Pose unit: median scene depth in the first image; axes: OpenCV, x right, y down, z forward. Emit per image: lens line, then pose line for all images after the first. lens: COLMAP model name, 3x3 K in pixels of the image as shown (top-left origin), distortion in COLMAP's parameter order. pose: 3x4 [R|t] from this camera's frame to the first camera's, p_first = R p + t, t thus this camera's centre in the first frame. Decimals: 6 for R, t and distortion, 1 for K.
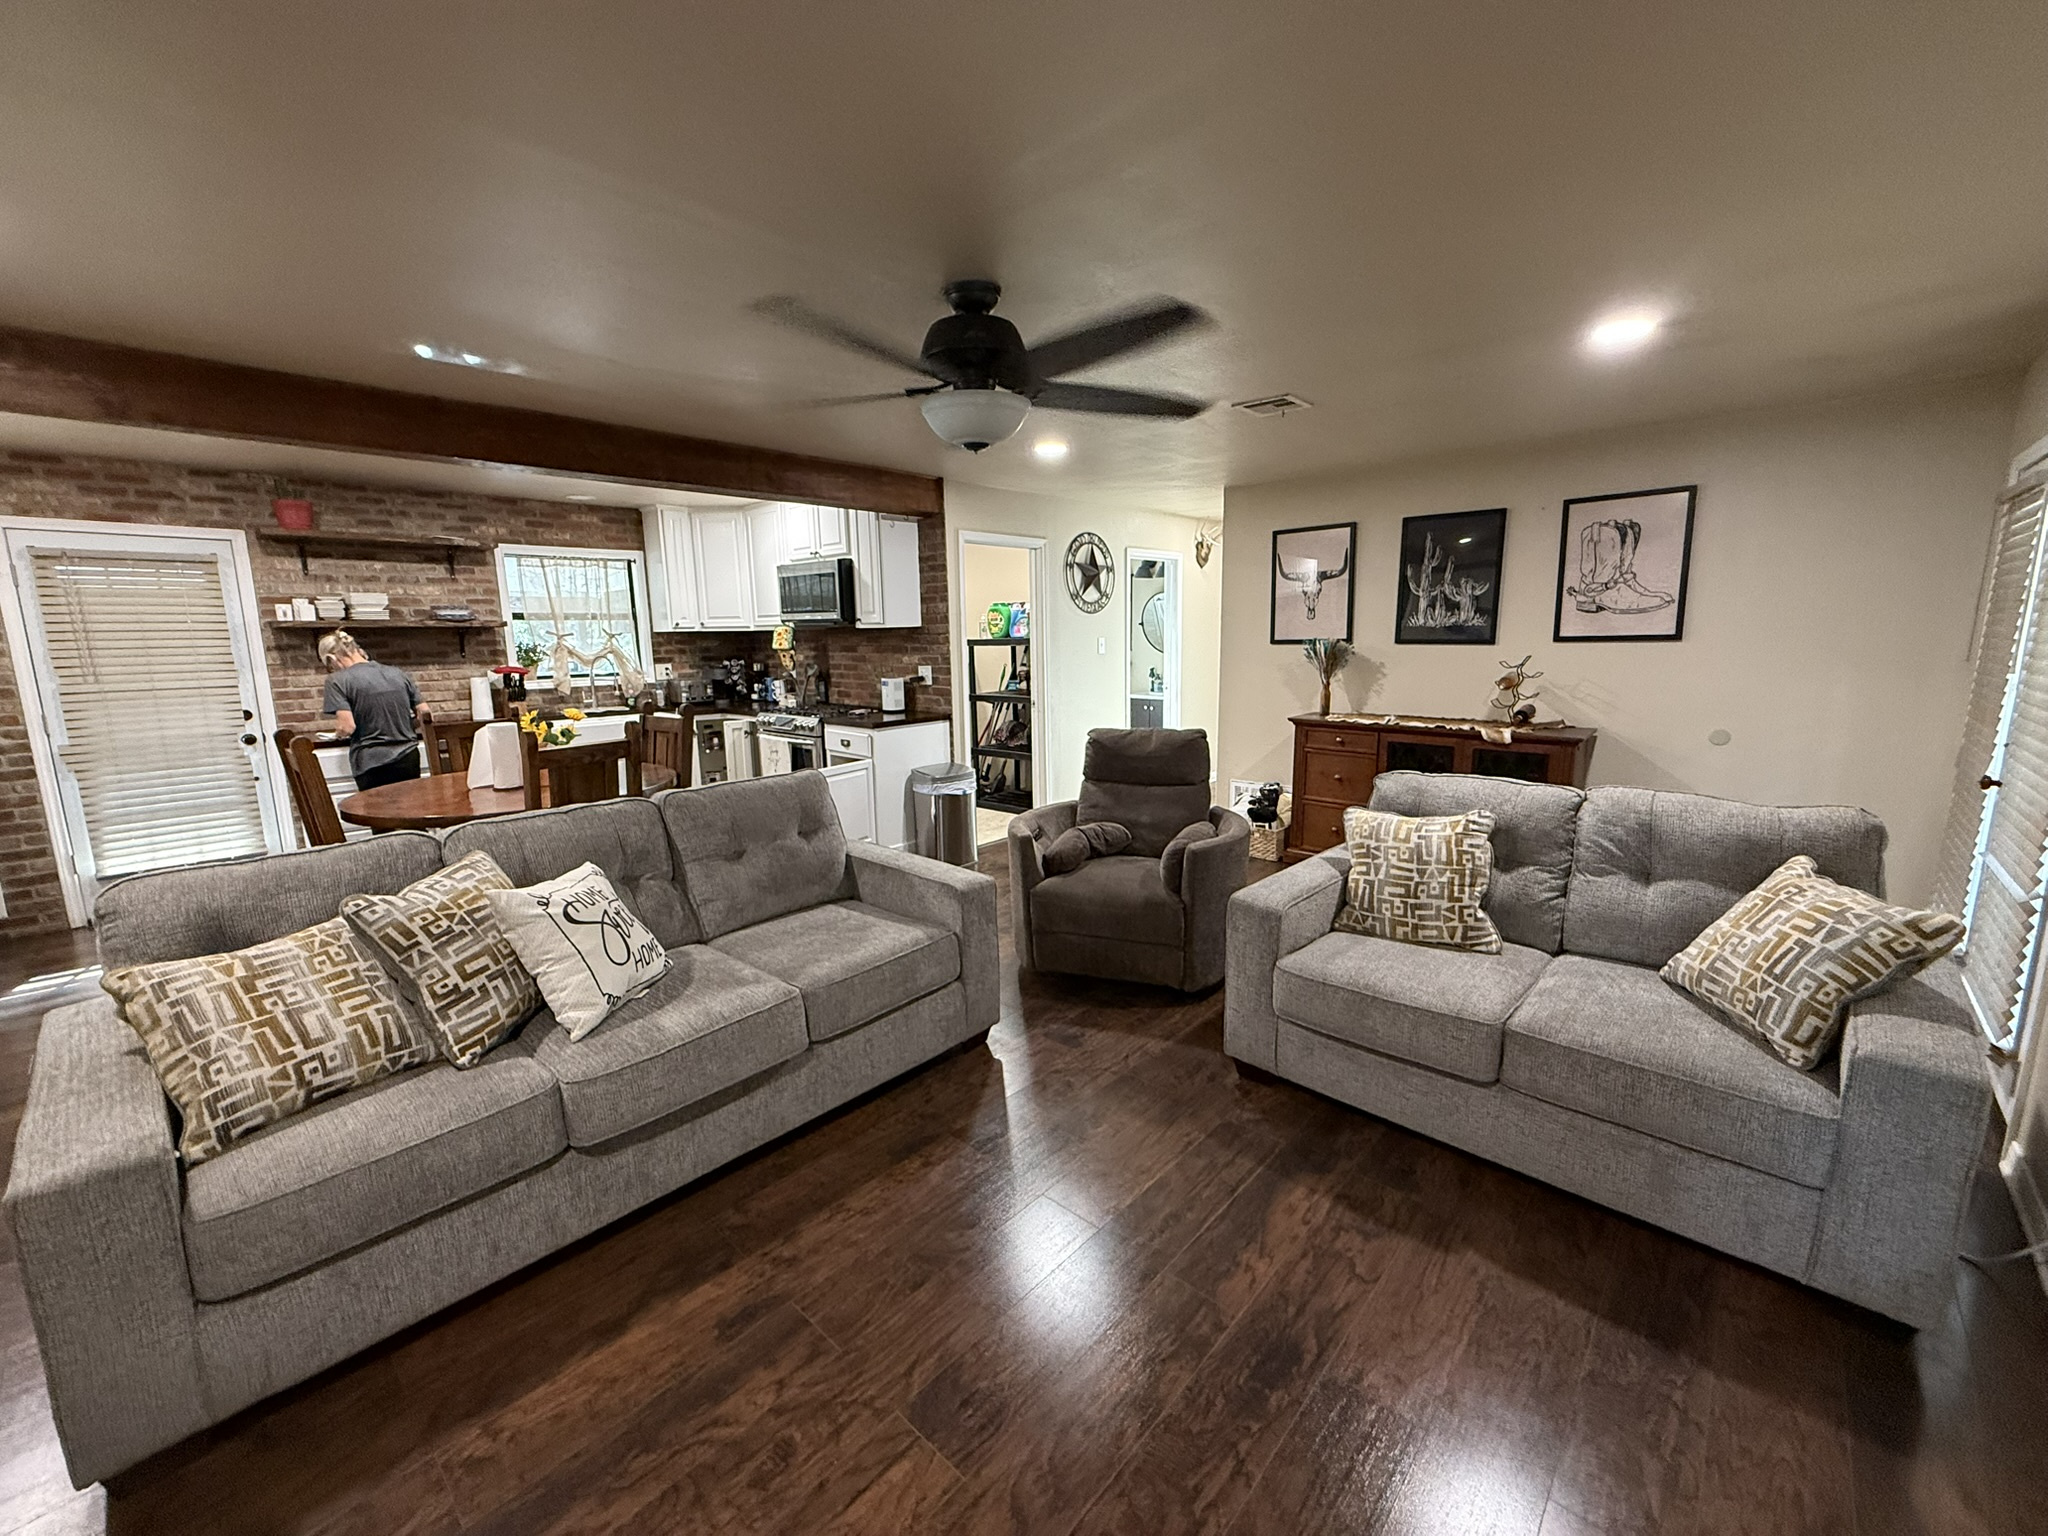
lens RADIAL K [[814.7, 0, 1026.8], [0, 814.7, 770.7], [0, 0, 1]] dist [-0.001312, 0.000338]
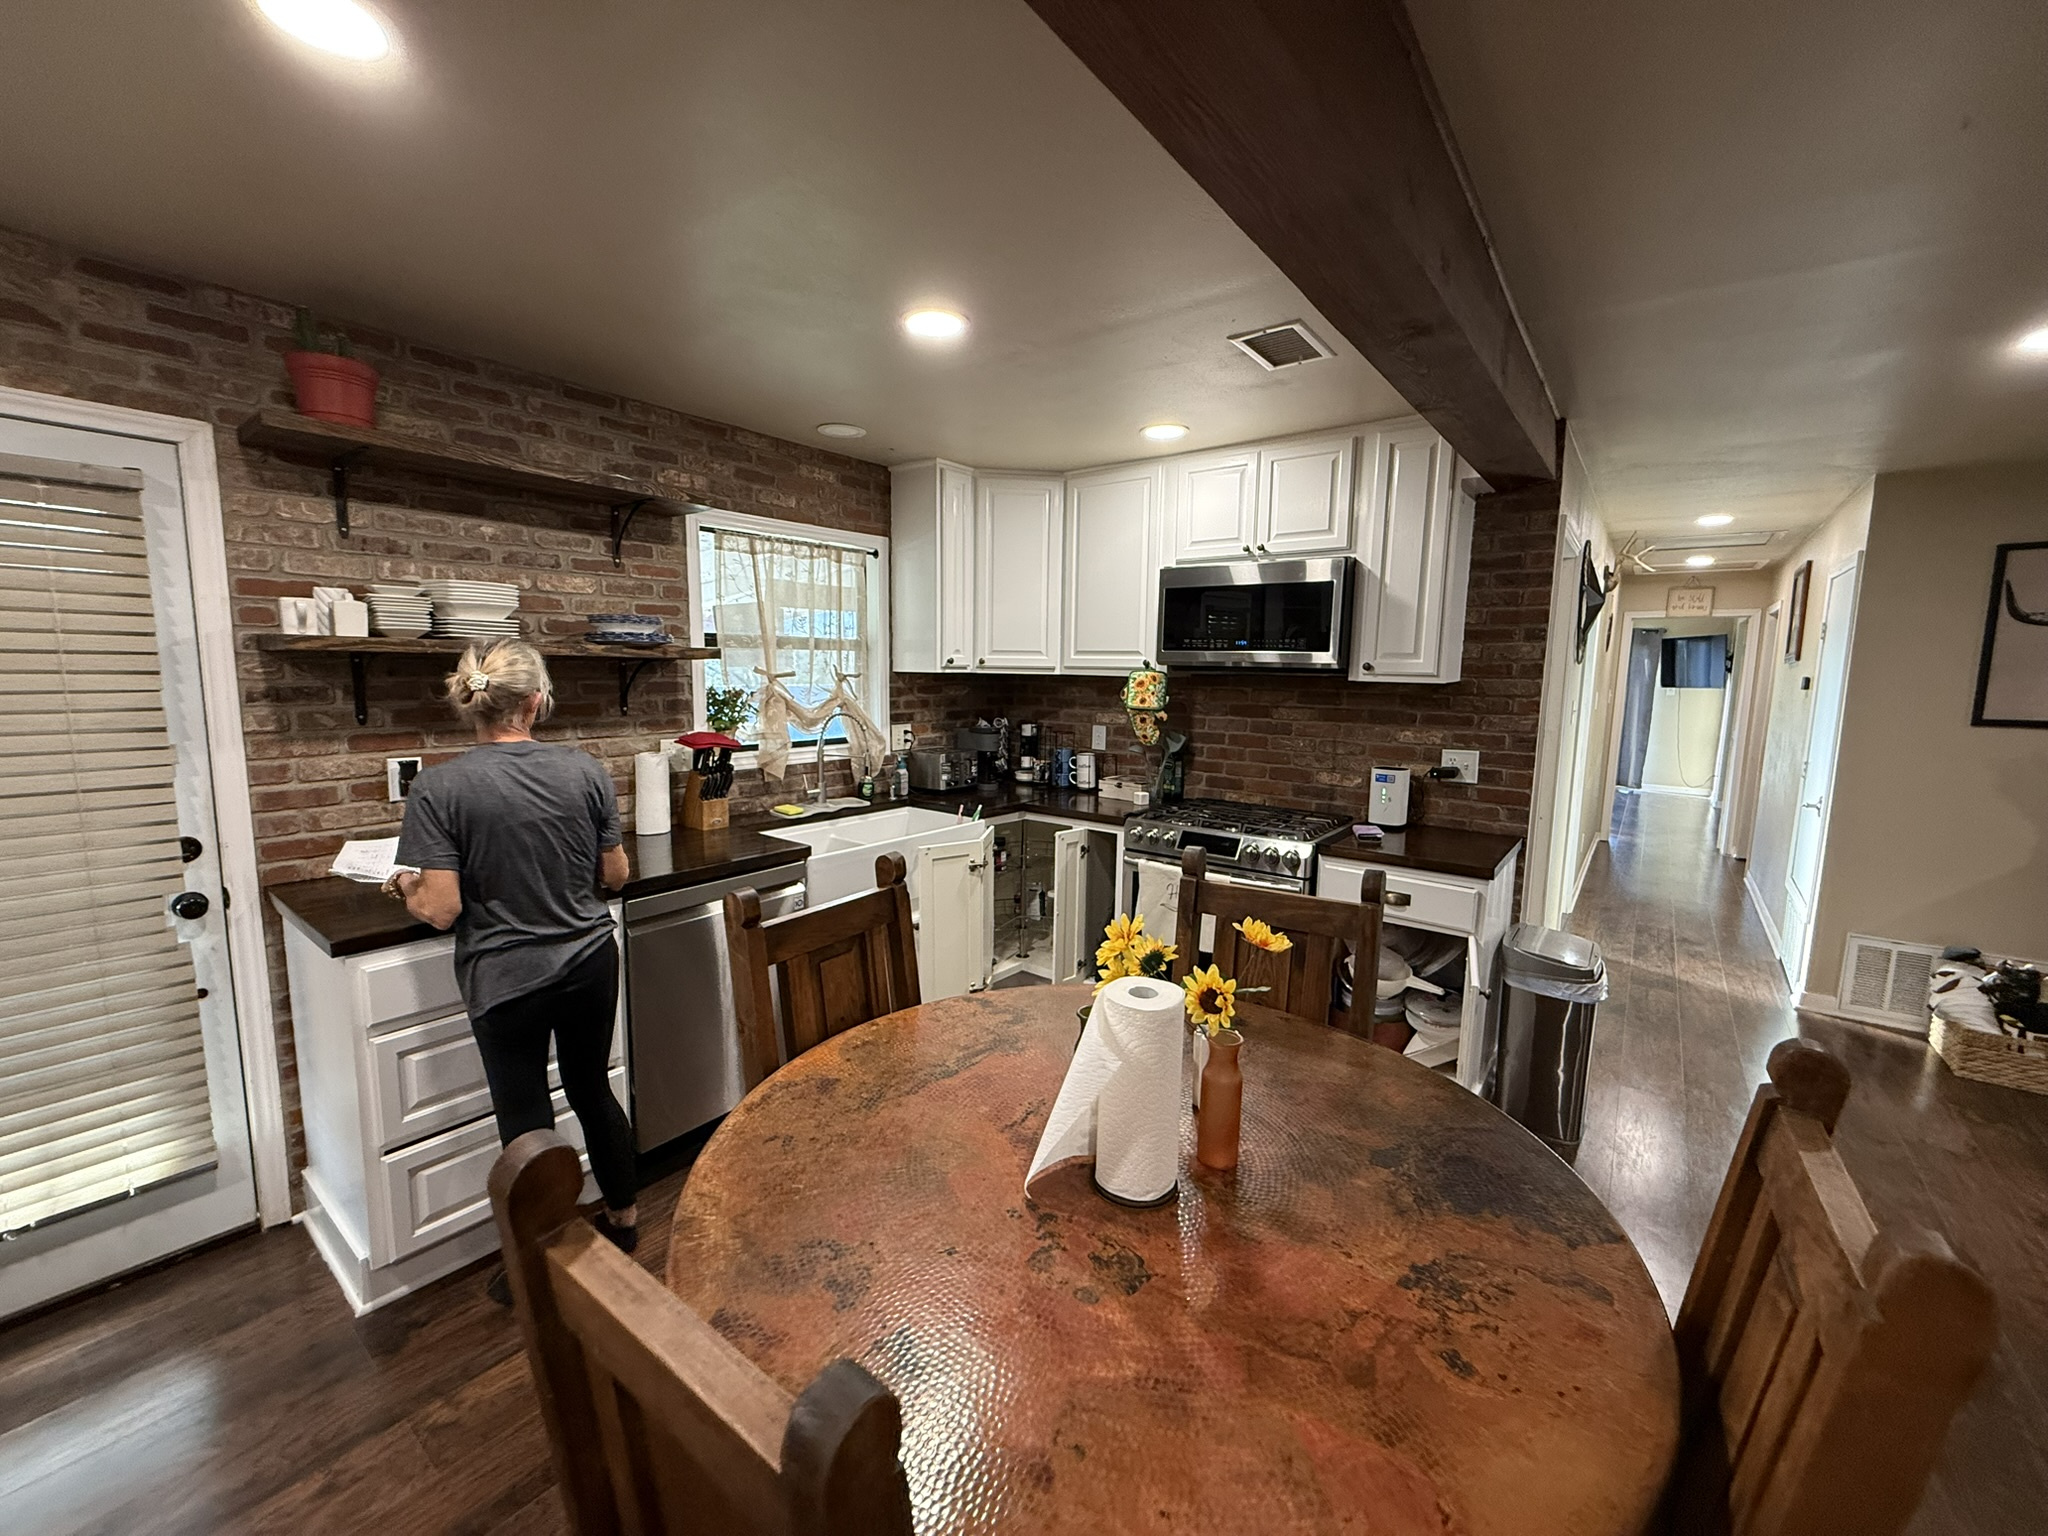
lens RADIAL K [[814.7, 0, 1028.3], [0, 814.7, 770.5], [0, 0, 1]] dist [-0.001312, 0.000338]
pose [[0.996201, 0.019552, 0.084866, -0.501816], [-0.015967, 0.998960, -0.042717, -0.089660], [-0.085612, 0.041199, 0.995476, 0.482527]]
